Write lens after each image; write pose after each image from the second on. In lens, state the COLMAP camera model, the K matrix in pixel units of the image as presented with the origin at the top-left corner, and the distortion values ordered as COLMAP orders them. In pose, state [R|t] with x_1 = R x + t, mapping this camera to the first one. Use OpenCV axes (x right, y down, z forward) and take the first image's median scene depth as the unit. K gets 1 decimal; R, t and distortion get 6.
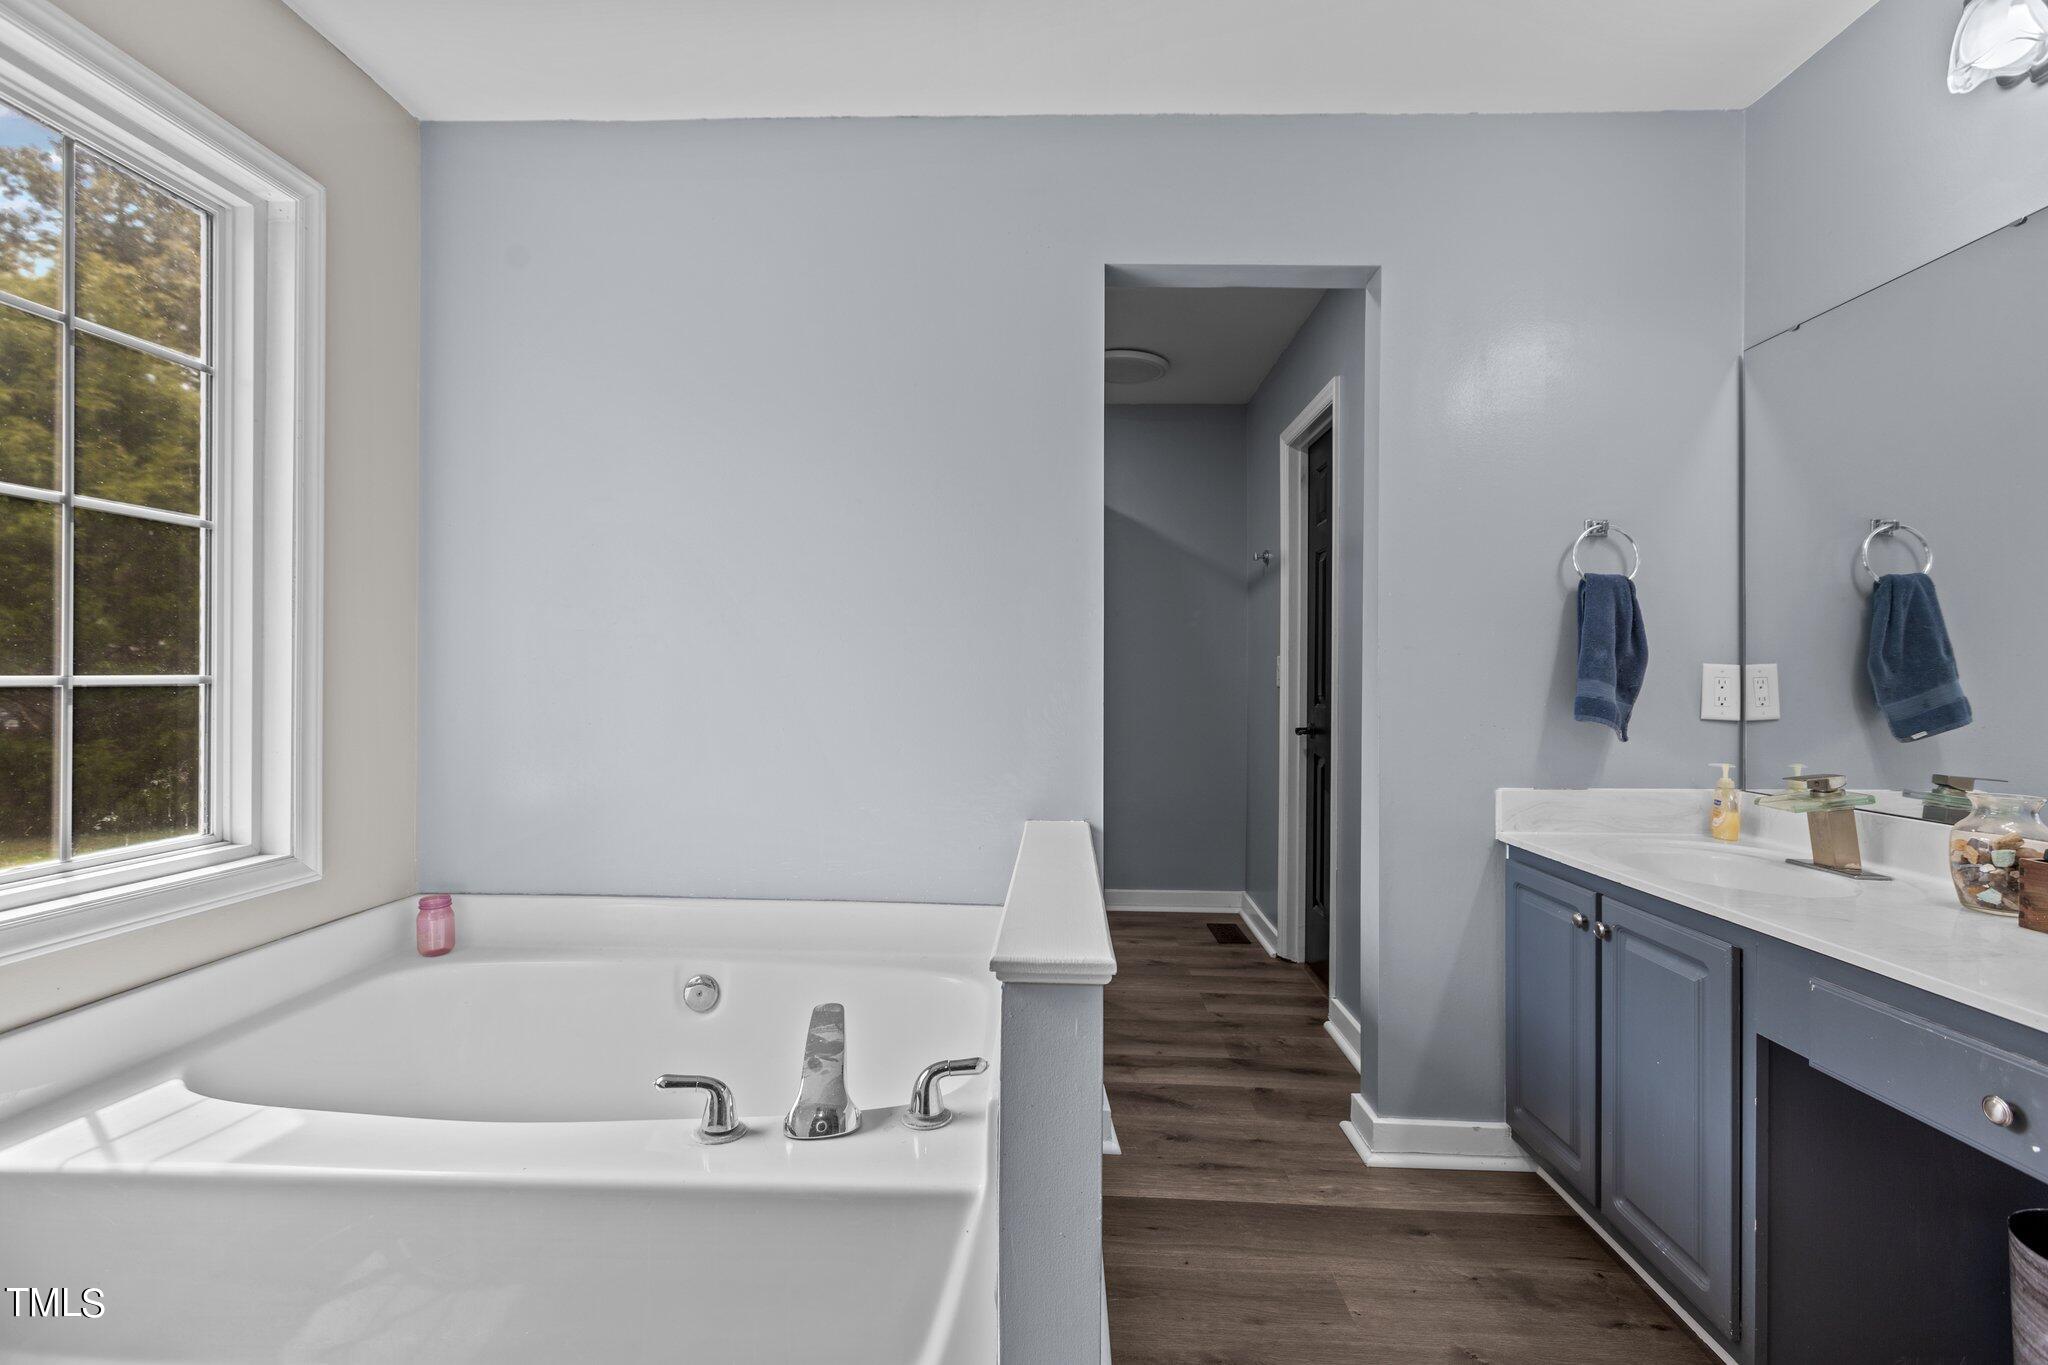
lens RADIAL K [[949.2, 0, 1024.0], [0, 949.2, 682.5], [0, 0, 1]] dist [0.001641, 0.000485]
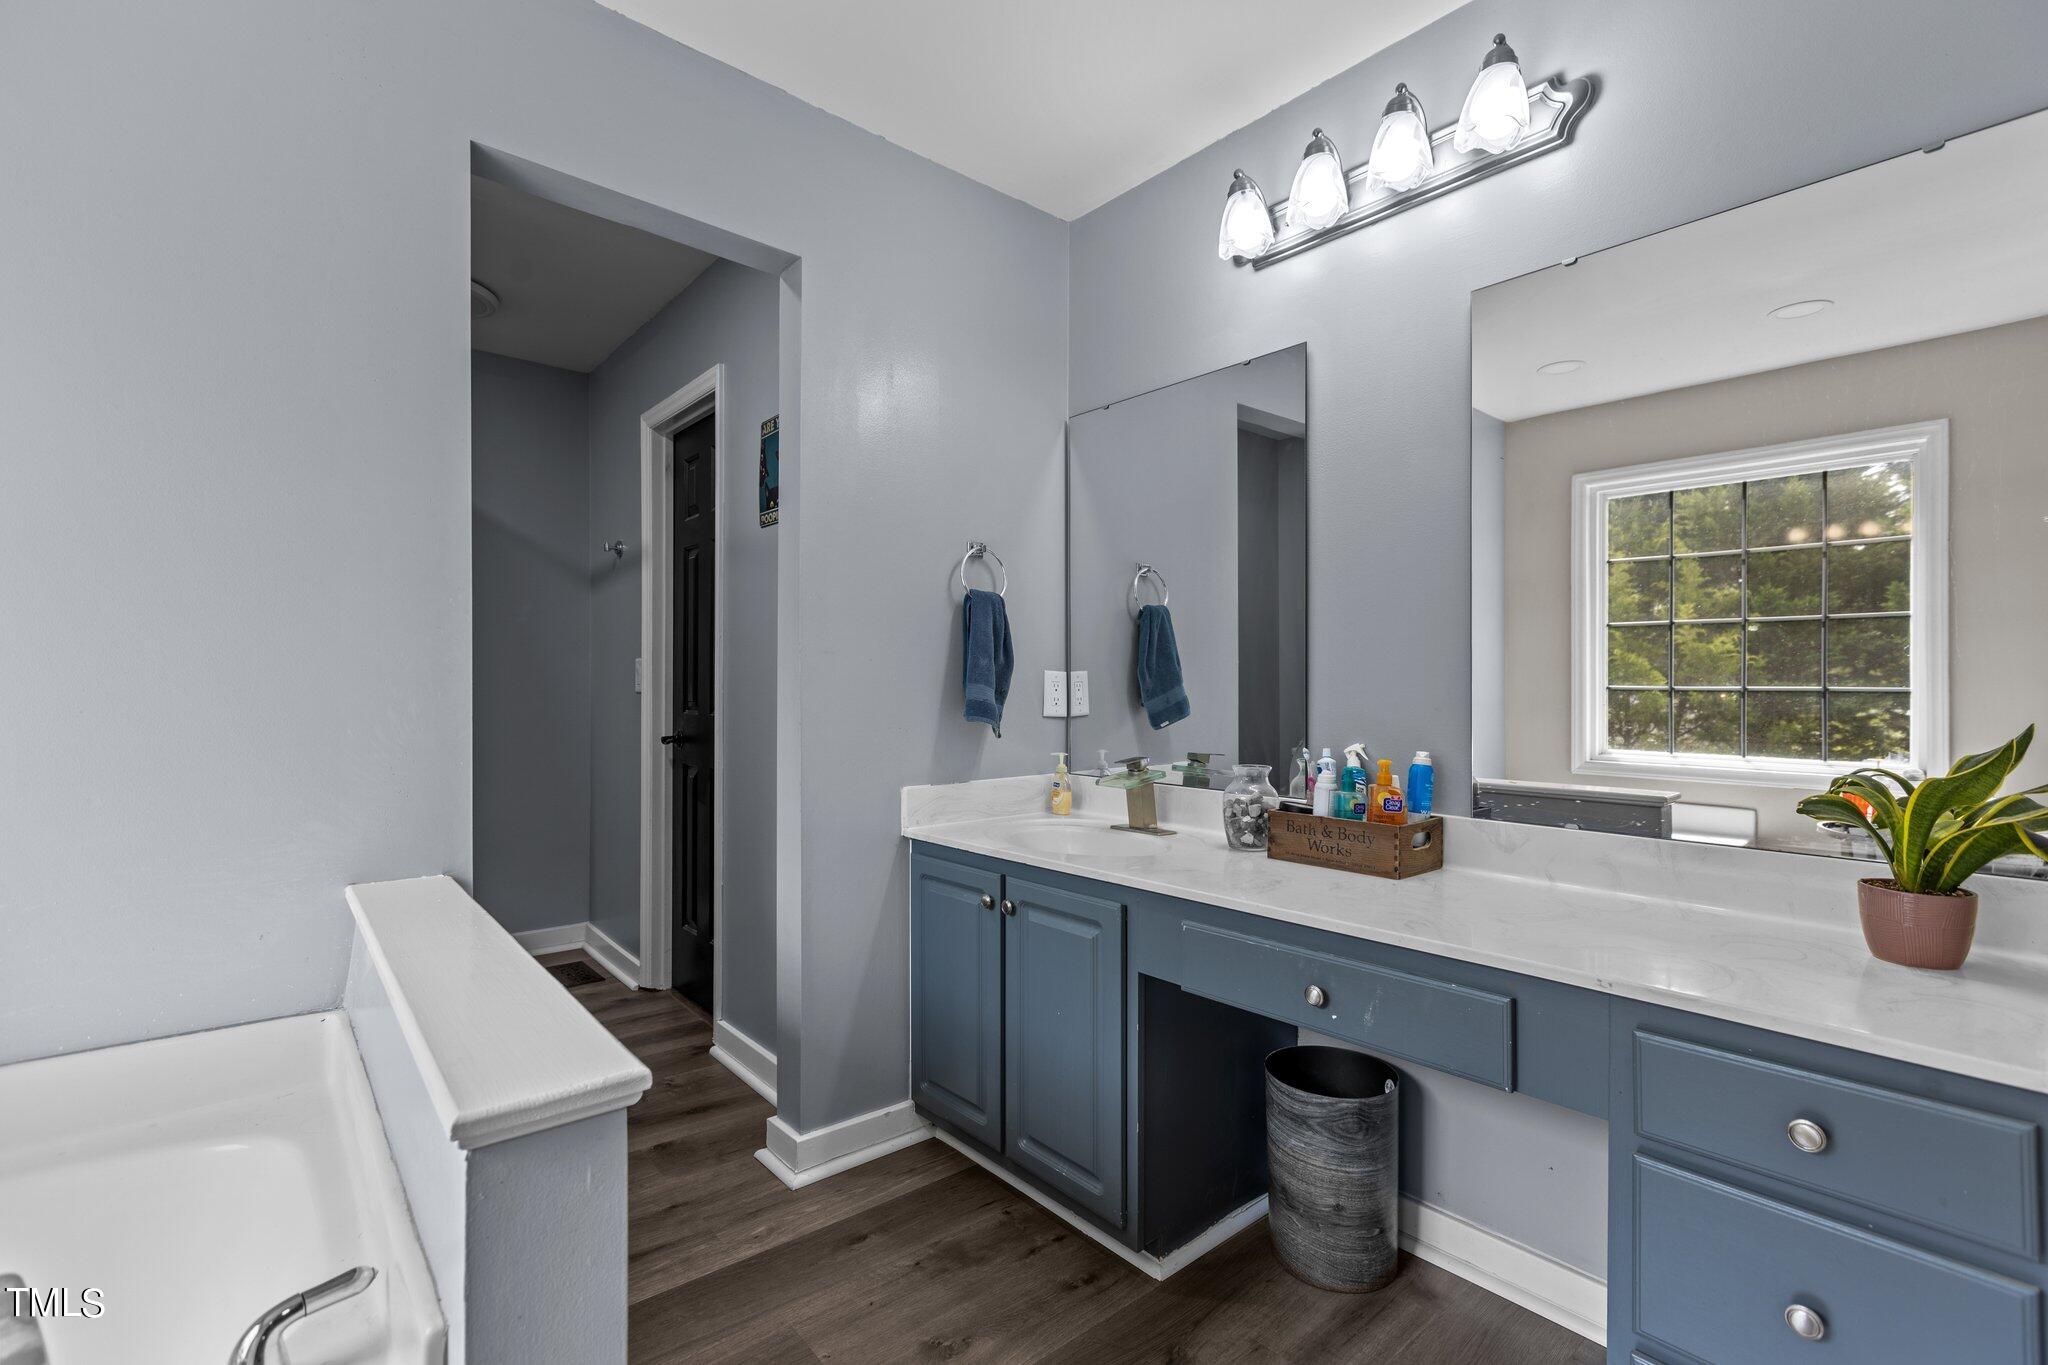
lens RADIAL K [[919.6, 0, 1028.2], [0, 919.6, 690.7], [0, 0, 1]] dist [0.001654, 0.000902]
pose [[0.729169, -0.007679, 0.684290, -0.104776], [0.003818, 0.999967, 0.007154, -0.002970], [-0.684323, -0.002603, 0.729174, 0.166417]]
